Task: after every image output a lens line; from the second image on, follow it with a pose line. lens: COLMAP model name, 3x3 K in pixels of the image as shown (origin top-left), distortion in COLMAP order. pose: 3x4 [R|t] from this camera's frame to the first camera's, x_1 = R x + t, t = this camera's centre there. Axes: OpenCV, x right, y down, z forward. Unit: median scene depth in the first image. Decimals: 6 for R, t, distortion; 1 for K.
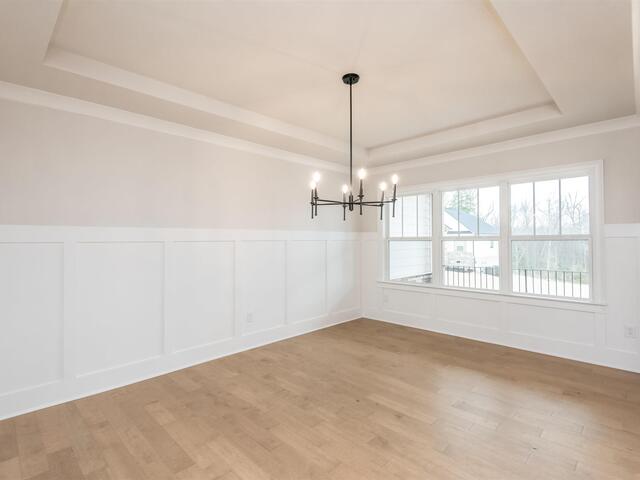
lens RADIAL K [[334.3, 0, 309.3], [0, 334.3, 239.4], [0, 0, 1]] dist [0.042898, -0.024907]
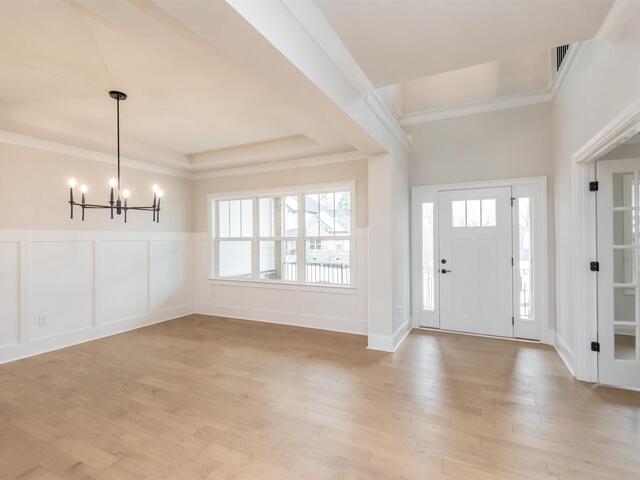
lens RADIAL K [[334.3, 0, 309.3], [0, 334.3, 239.4], [0, 0, 1]] dist [0.042898, -0.024907]
pose [[0.949852, -0.002545, 0.312688, 0.233644], [0.001960, 0.999996, 0.002186, -0.002470], [-0.312692, -0.001463, 0.949853, -0.160929]]
